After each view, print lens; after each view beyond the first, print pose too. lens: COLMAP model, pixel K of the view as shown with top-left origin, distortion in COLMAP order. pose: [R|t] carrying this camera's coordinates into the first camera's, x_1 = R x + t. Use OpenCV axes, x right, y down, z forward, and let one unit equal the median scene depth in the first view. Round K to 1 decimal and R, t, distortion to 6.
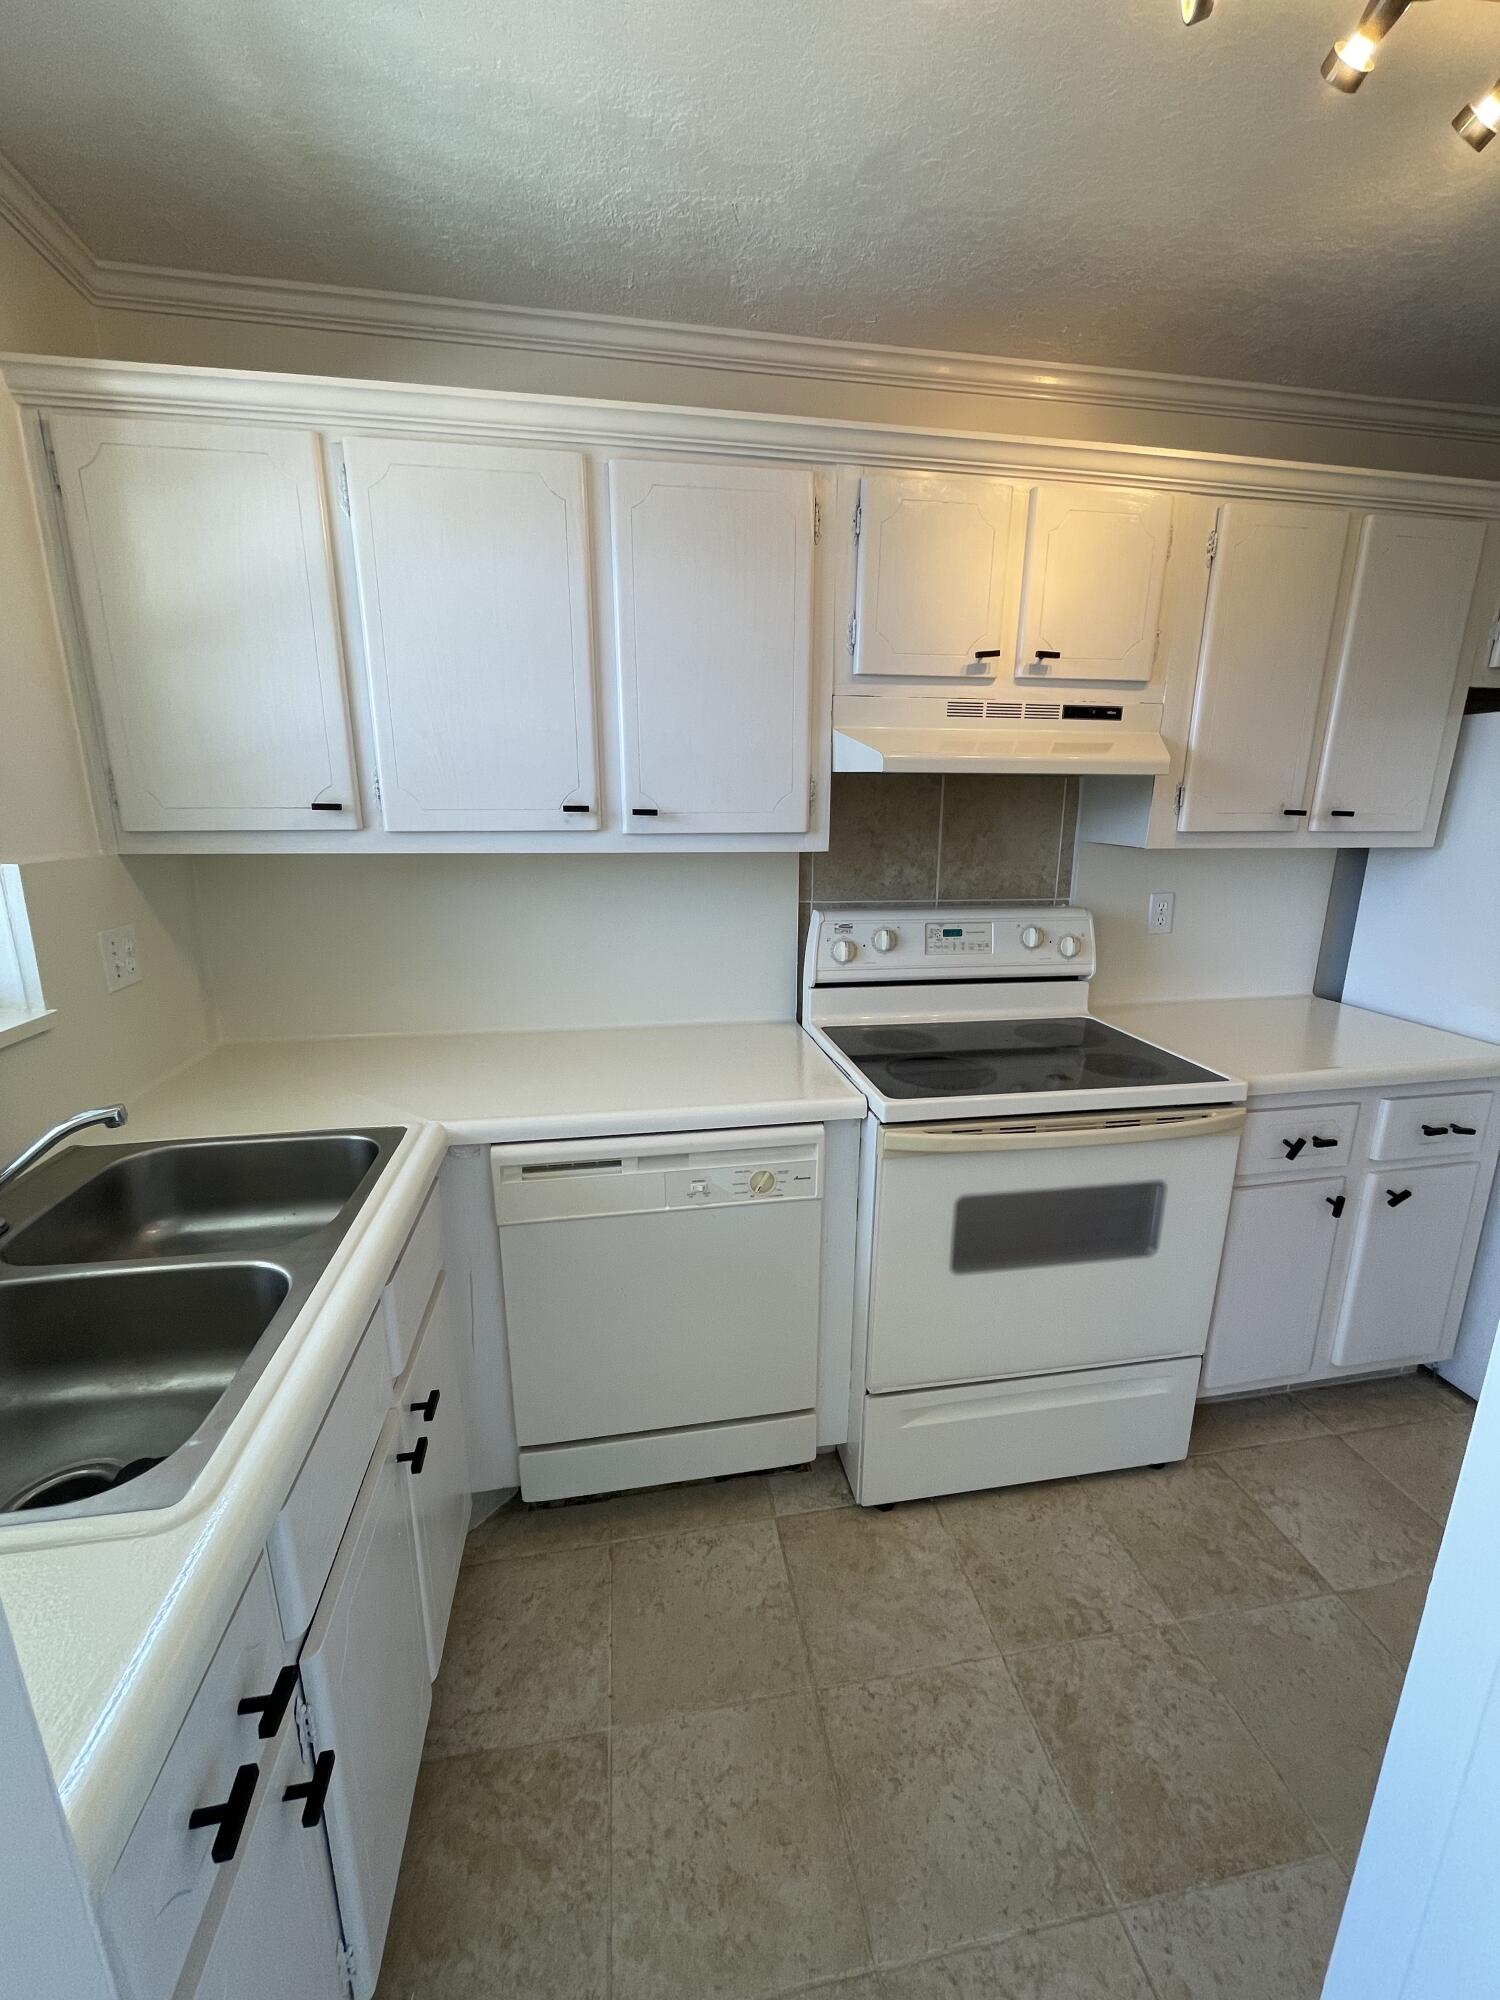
lens RADIAL K [[807.7, 0, 751.2], [0, 807.7, 999.4], [0, 0, 1]] dist [-0.003500, -0.000502]
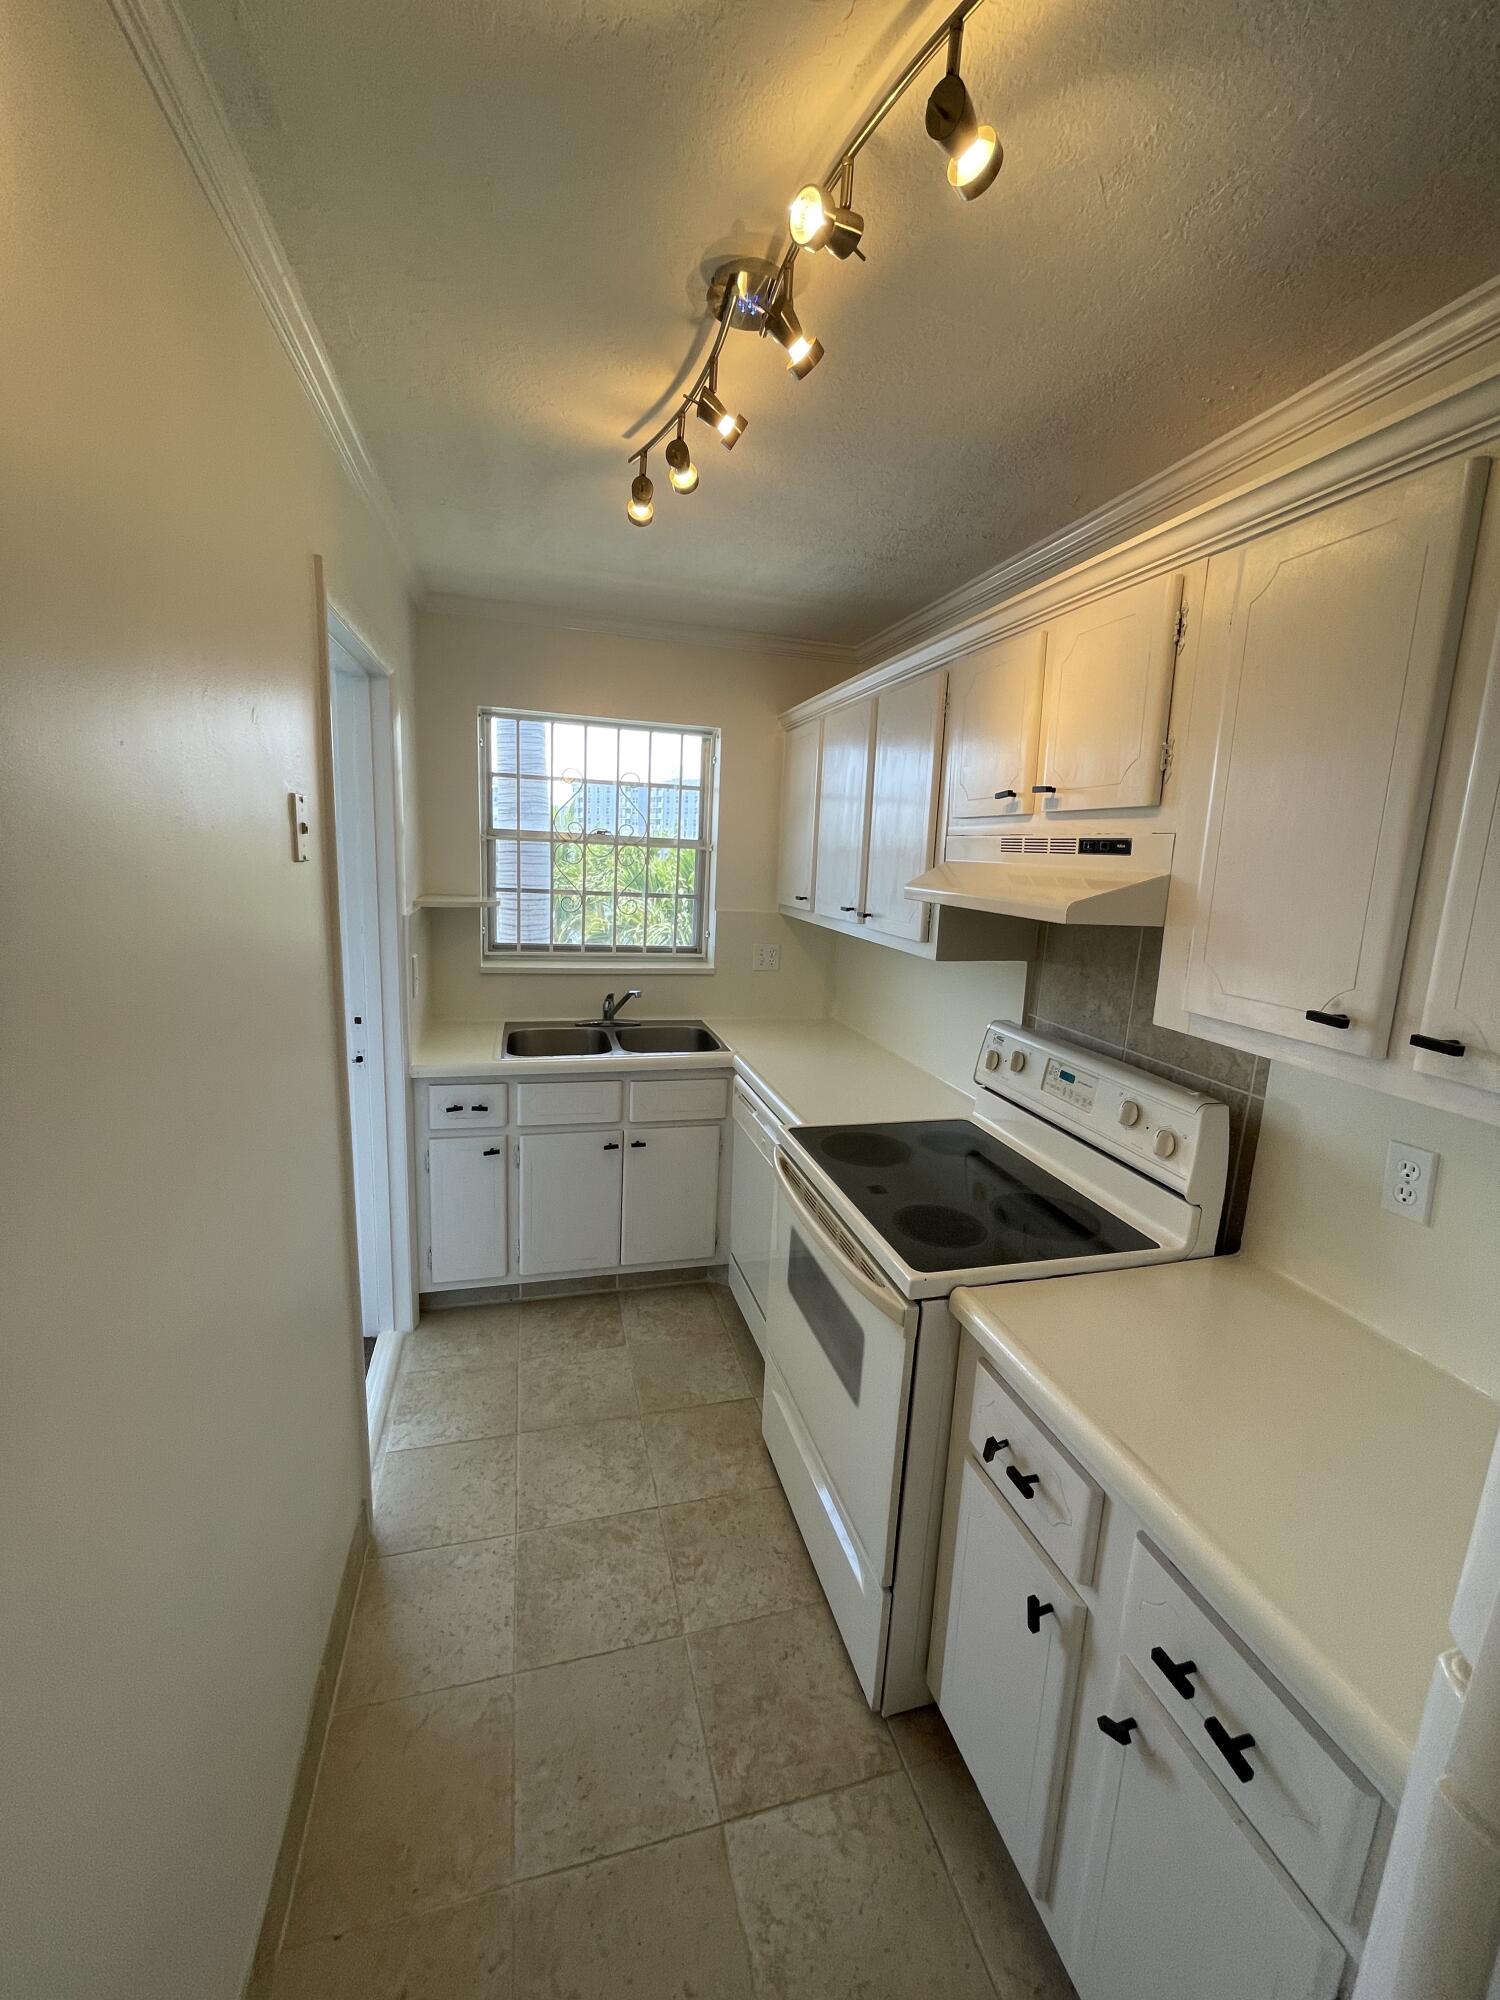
lens RADIAL K [[807.7, 0, 754.2], [0, 807.7, 998.0], [0, 0, 1]] dist [-0.003500, -0.000502]
pose [[0.098203, 0.180372, -0.978684, 1.432233], [-0.283102, 0.947868, 0.146286, -0.262593], [0.954049, 0.262702, 0.144147, 0.667786]]
